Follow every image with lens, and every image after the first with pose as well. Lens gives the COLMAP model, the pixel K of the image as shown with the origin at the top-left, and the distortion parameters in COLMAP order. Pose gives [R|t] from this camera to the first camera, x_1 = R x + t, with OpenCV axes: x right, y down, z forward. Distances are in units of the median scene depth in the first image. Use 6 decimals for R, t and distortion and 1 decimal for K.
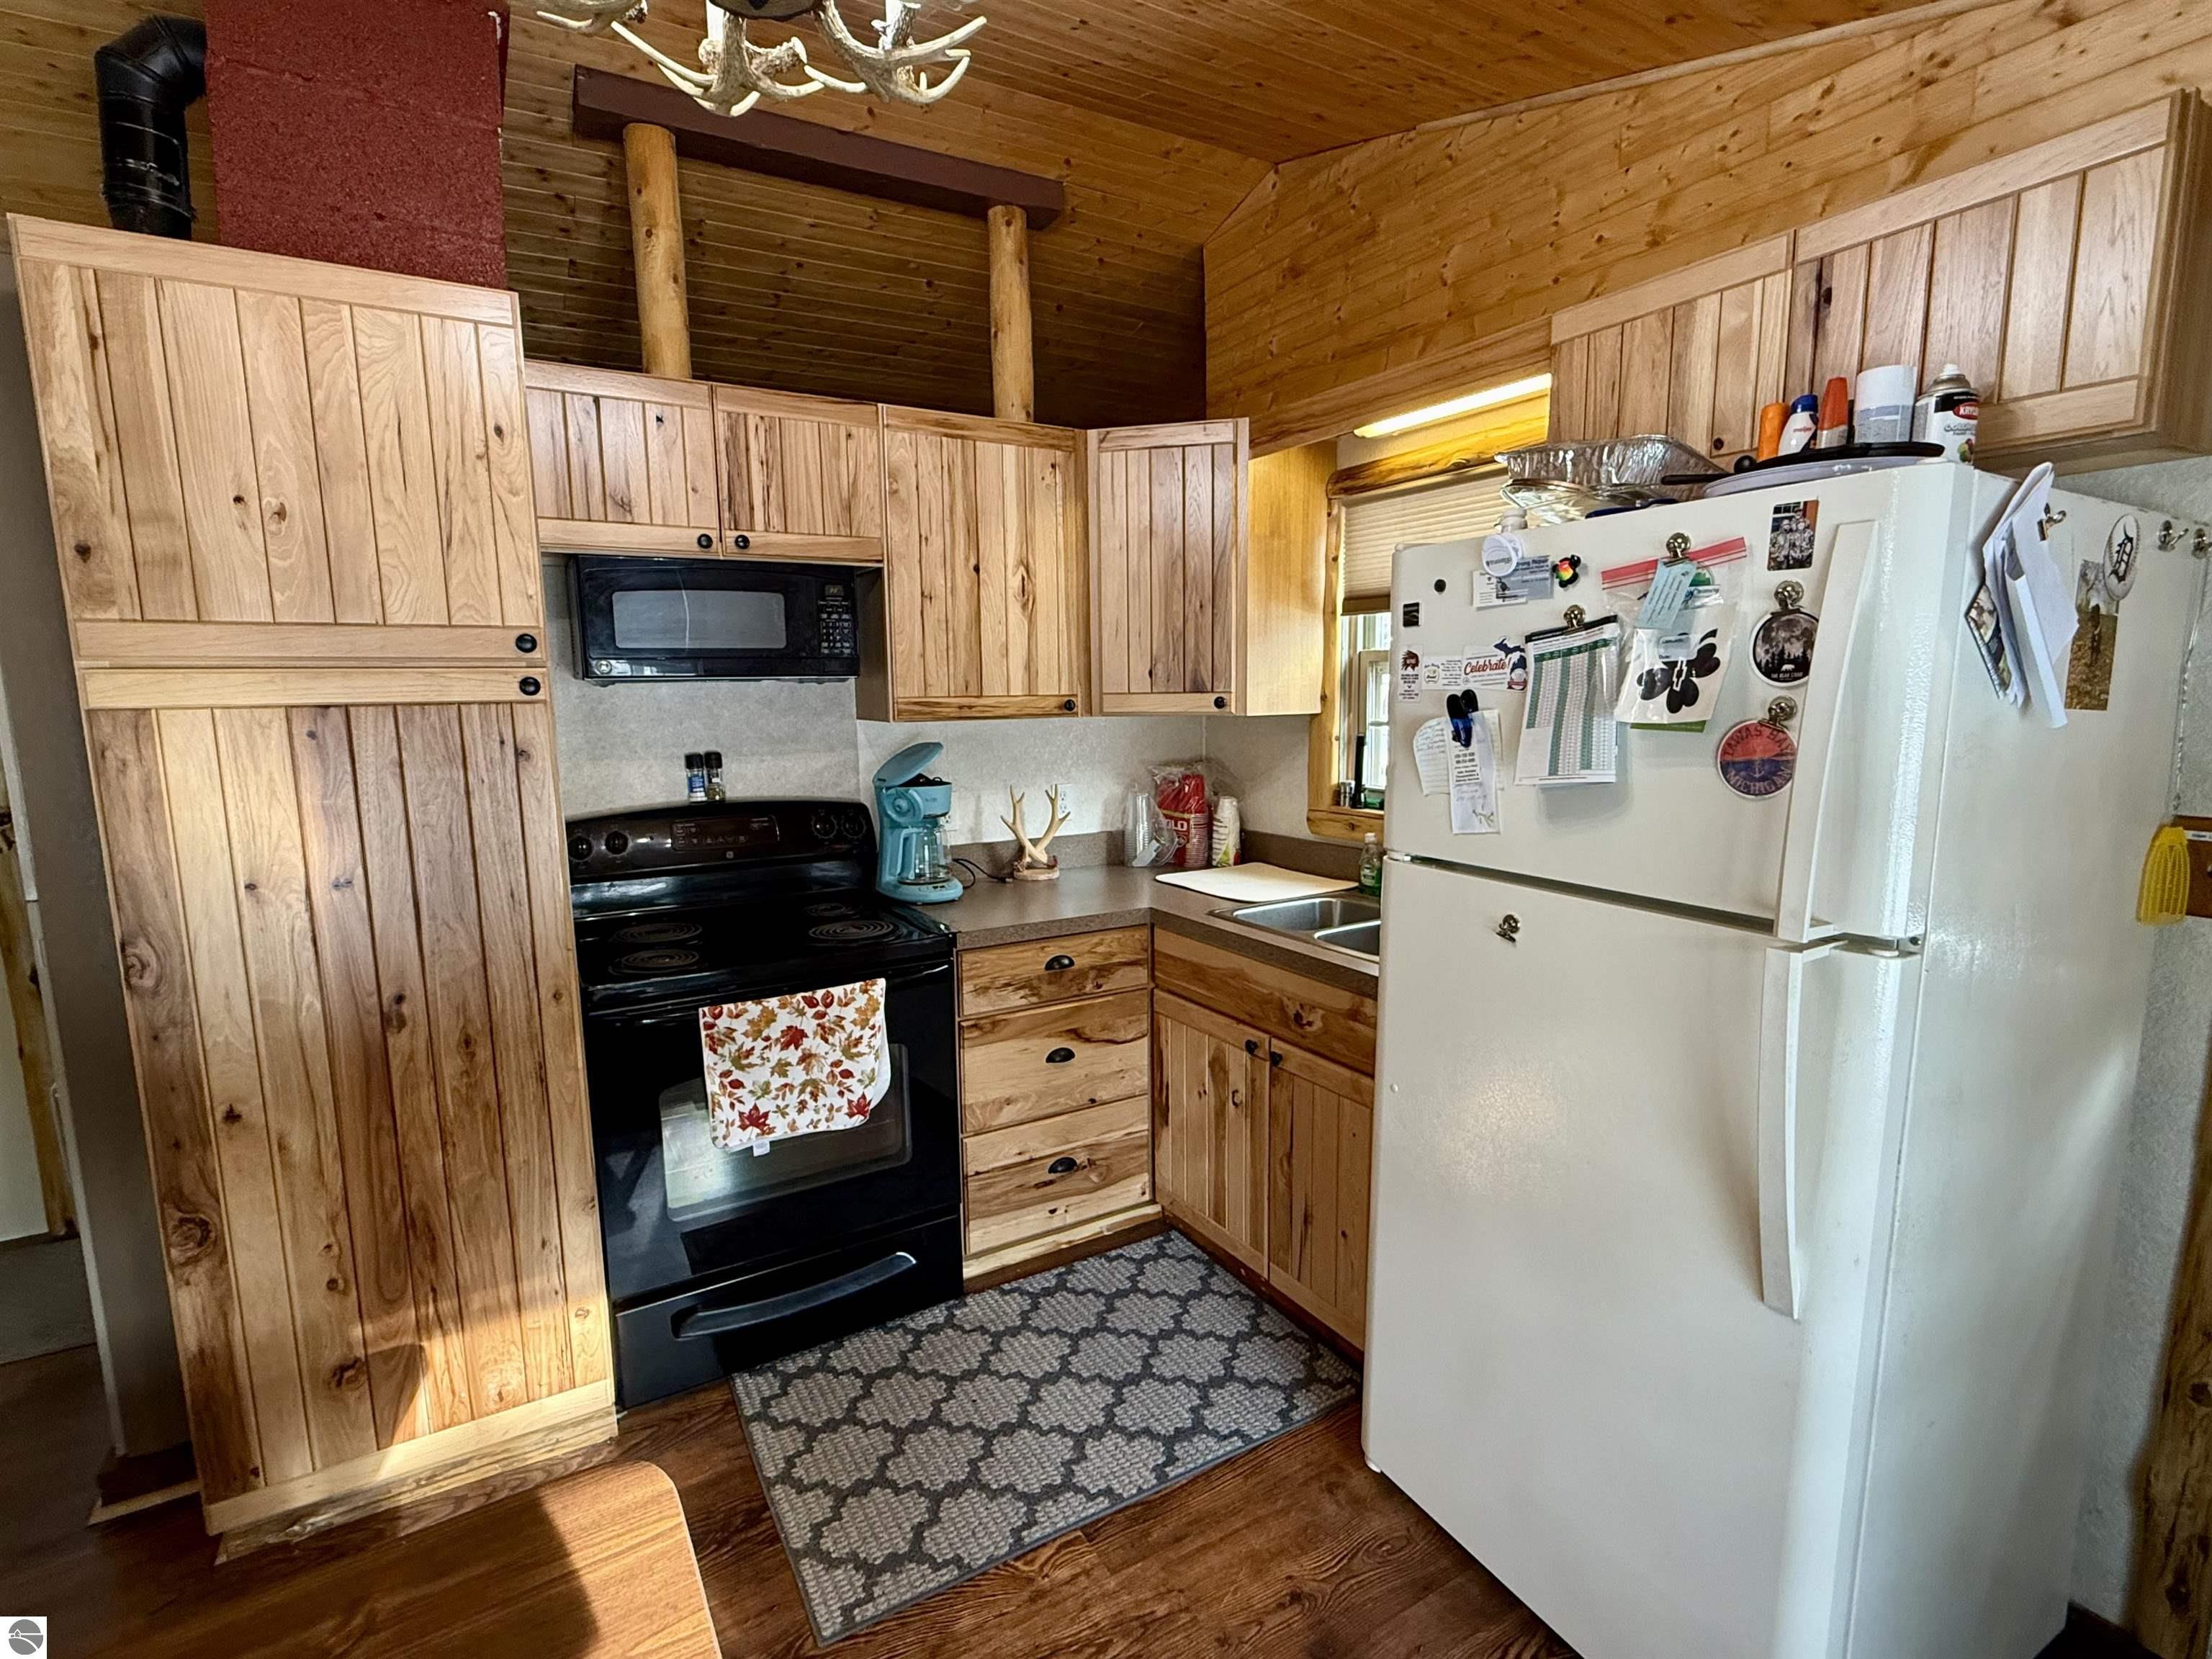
lens RADIAL K [[1029.7, 0, 1098.4], [0, 1029.7, 831.6], [0, 0, 1]] dist [-0.000561, -0.000201]
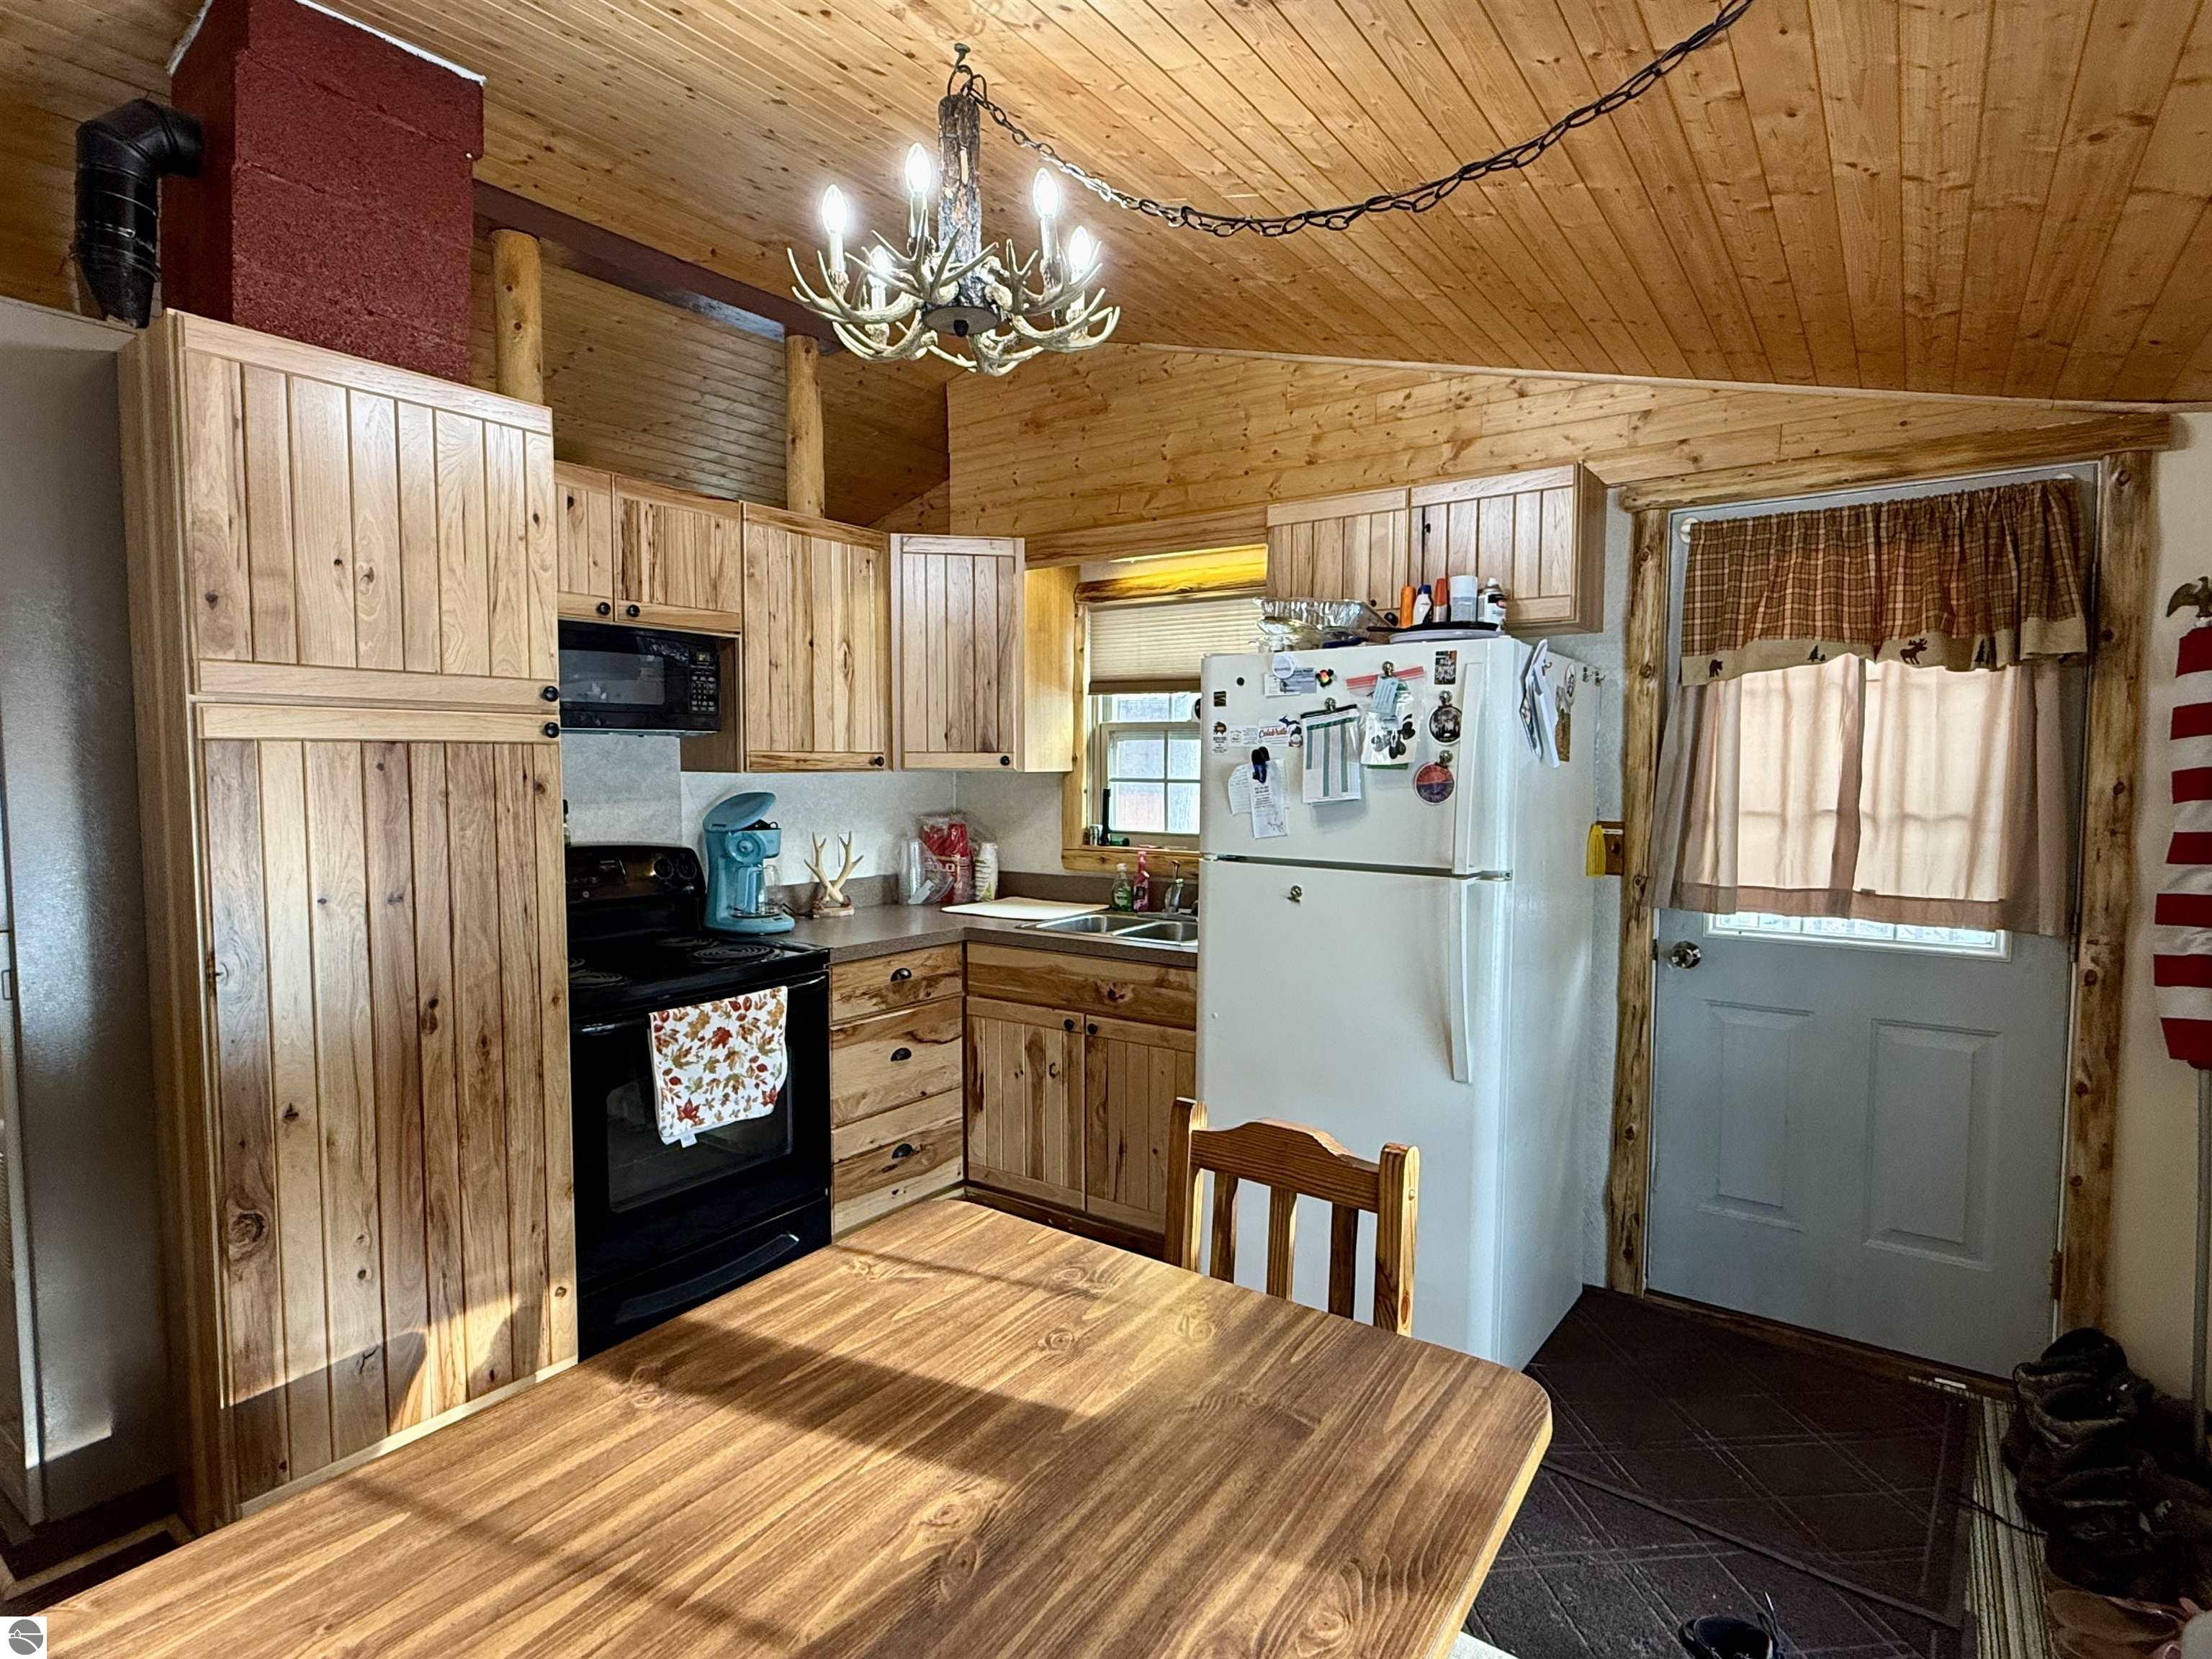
lens RADIAL K [[1121.8, 0, 1101.0], [0, 1121.8, 832.8], [0, 0, 1]] dist [-0.001692, 0.001235]
pose [[0.915838, -0.010150, 0.401420, -0.482466], [0.041349, 0.996750, -0.069135, 0.088548], [-0.399413, 0.079914, 0.913281, -0.403647]]
